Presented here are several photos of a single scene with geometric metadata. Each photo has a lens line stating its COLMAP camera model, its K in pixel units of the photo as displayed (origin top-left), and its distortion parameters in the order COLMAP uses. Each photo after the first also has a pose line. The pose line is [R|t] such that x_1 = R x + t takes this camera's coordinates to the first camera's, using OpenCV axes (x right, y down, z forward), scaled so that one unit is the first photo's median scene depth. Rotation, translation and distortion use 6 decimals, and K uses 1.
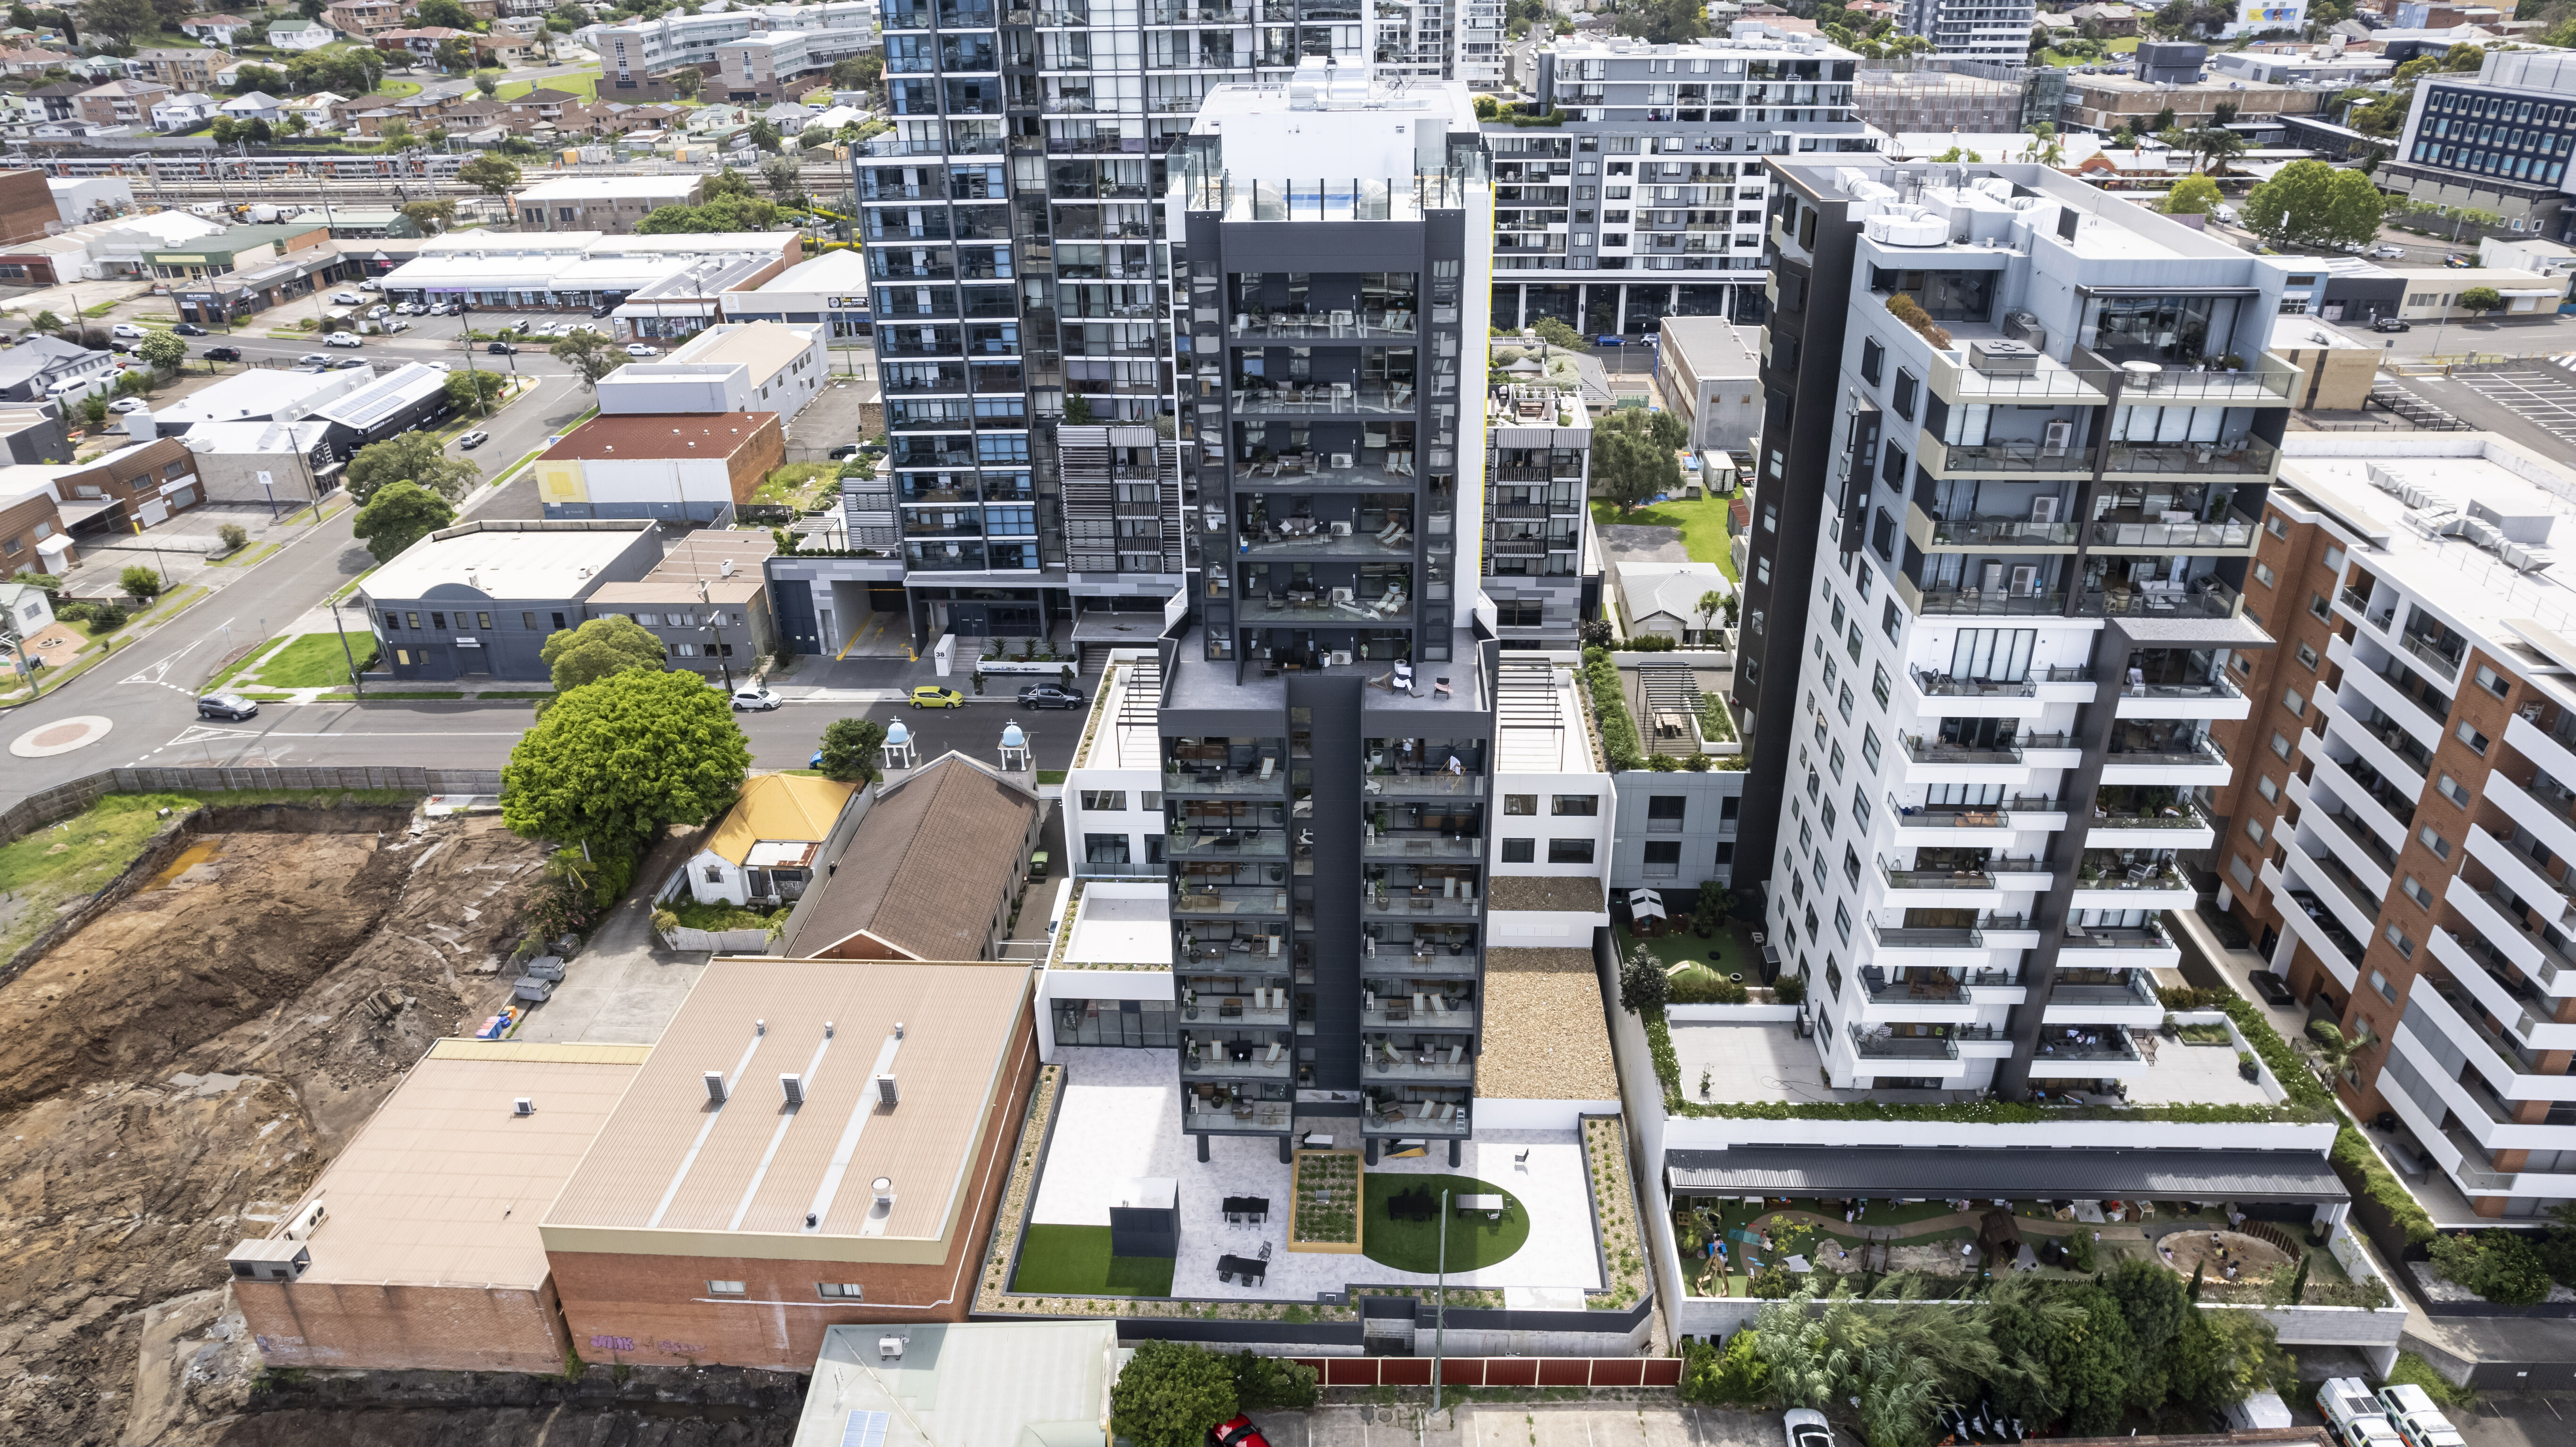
lens RADIAL K [[1655.9, 0, 1307.5], [0, 1655.9, 716.9], [0, 0, 1]] dist [-0.083800, 0.075454]
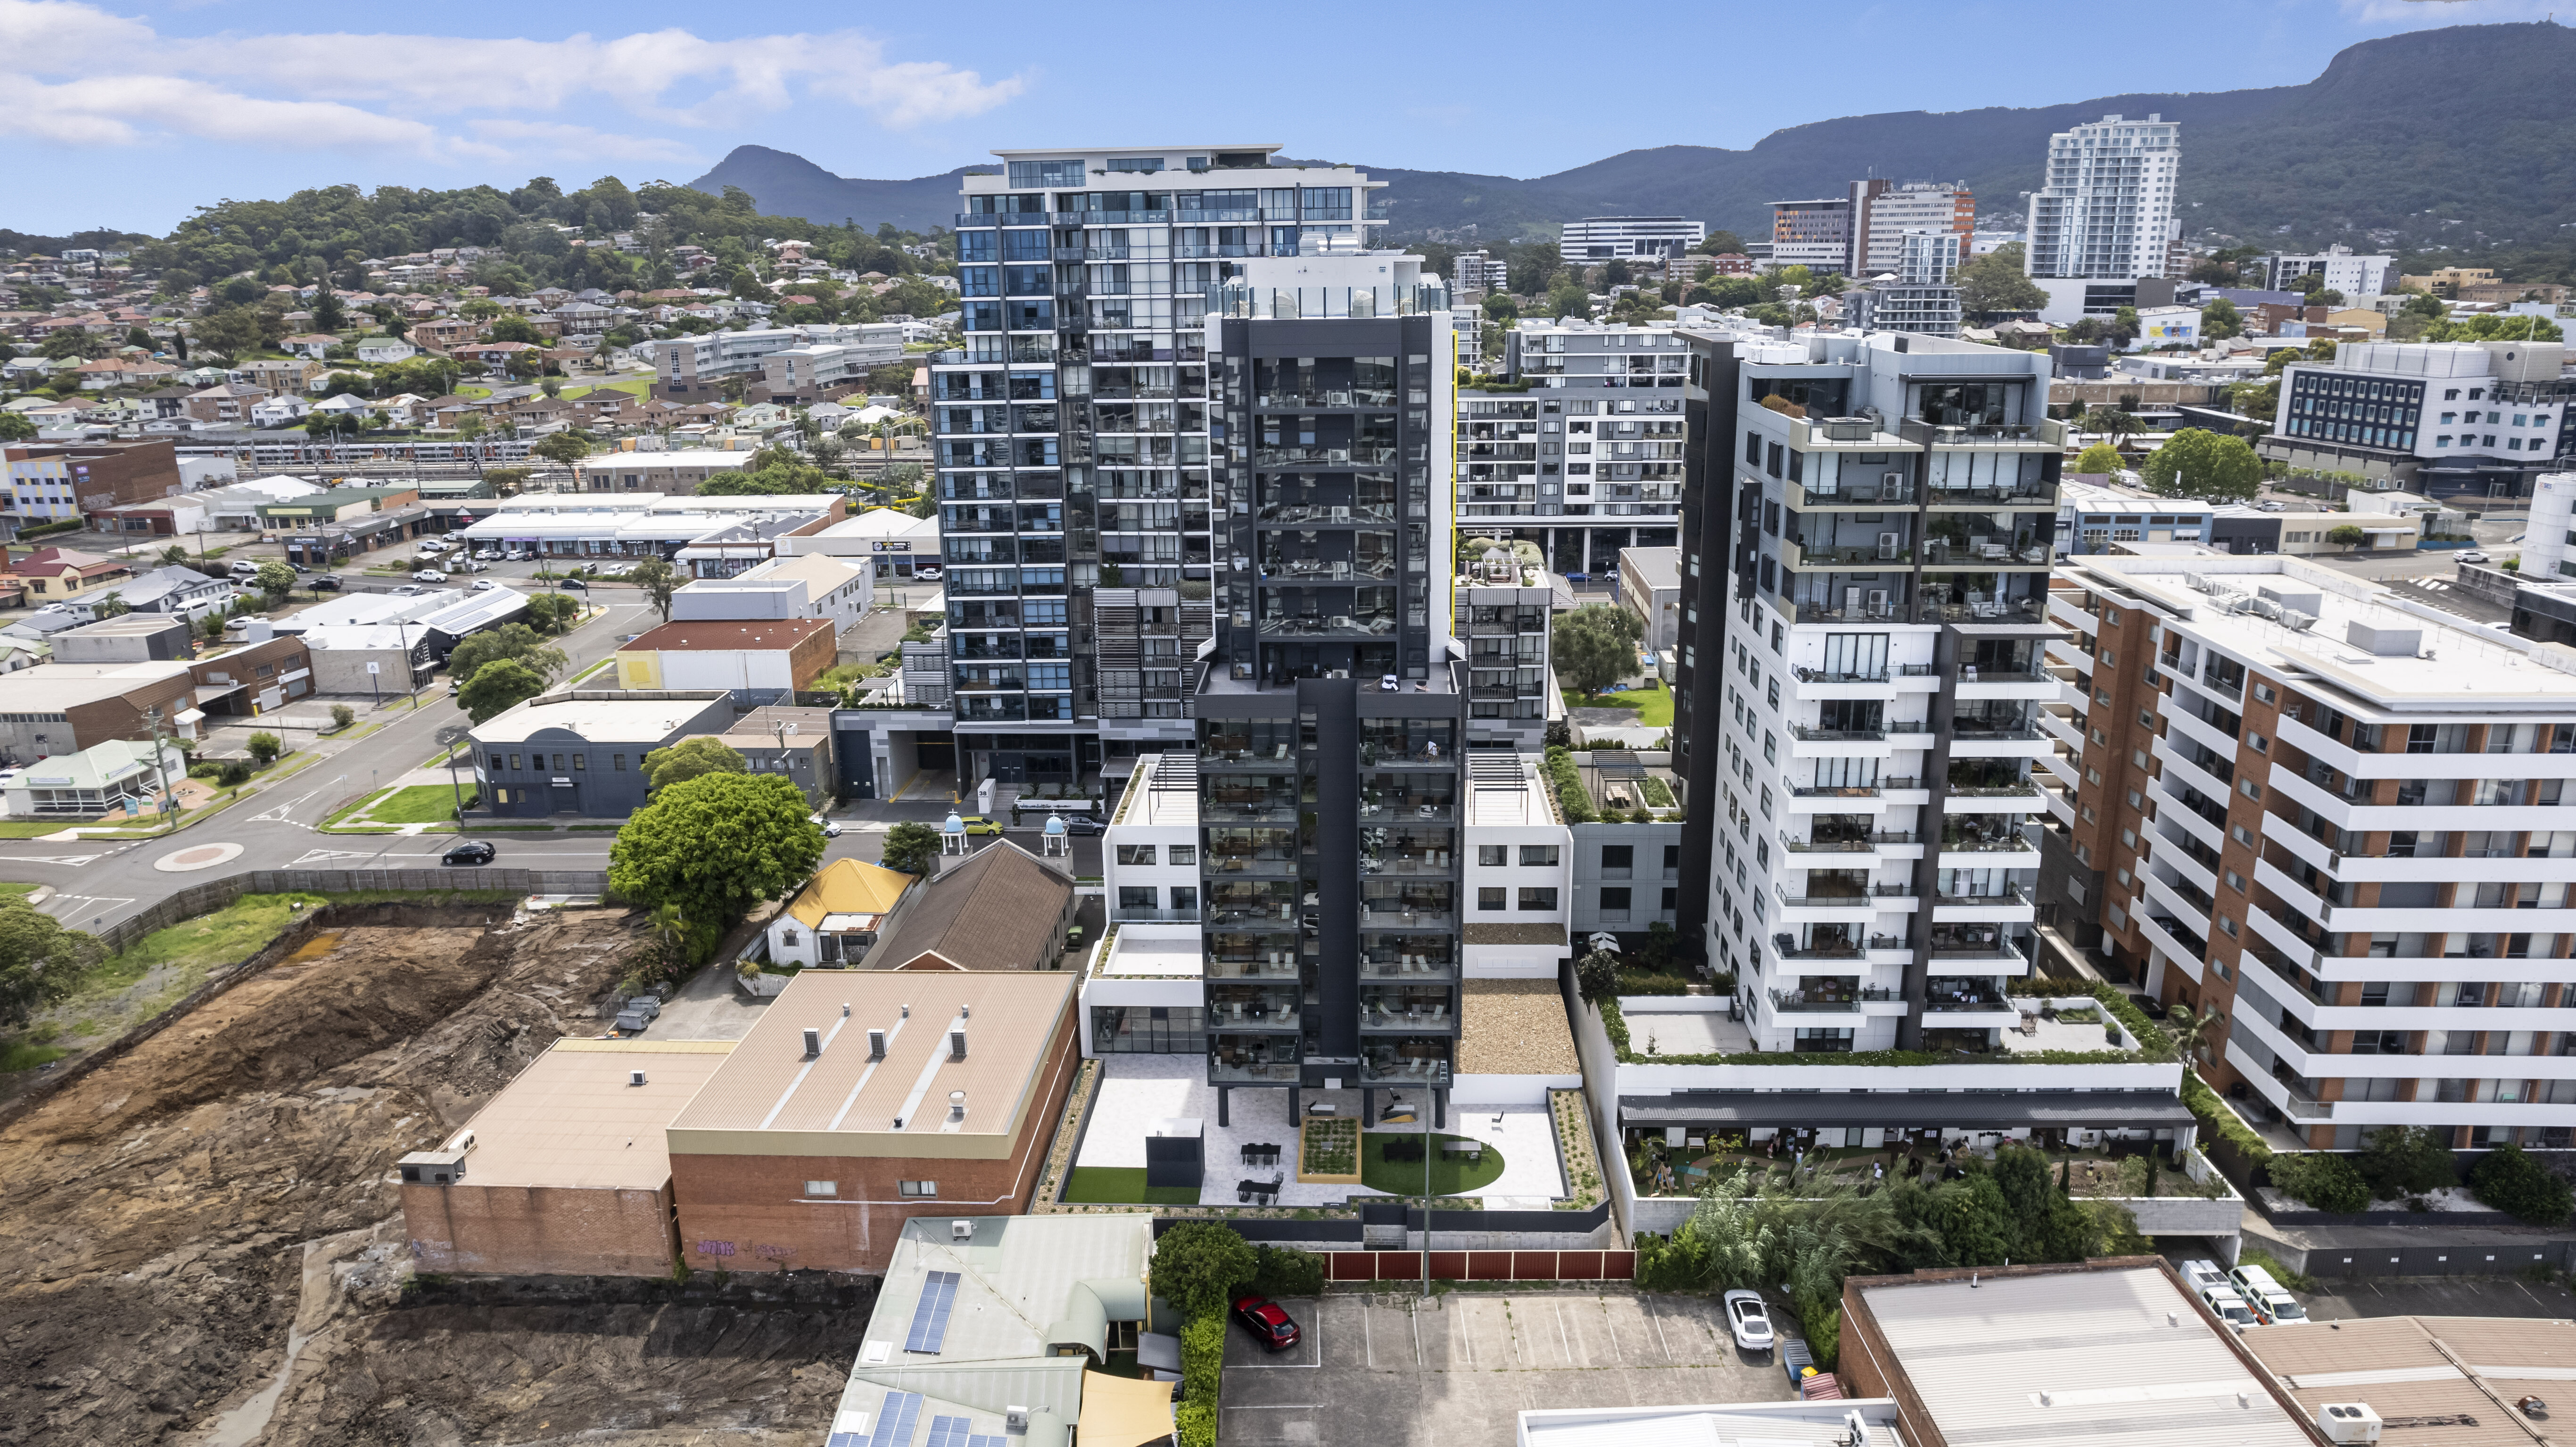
lens RADIAL K [[1655.9, 0, 1307.5], [0, 1655.9, 716.9], [0, 0, 1]] dist [-0.083800, 0.075454]
pose [[0.999986, -0.000711, 0.005231, -0.006949], [0.001717, 0.980818, -0.194918, 0.149626], [-0.004992, 0.194924, 0.980806, -0.136560]]
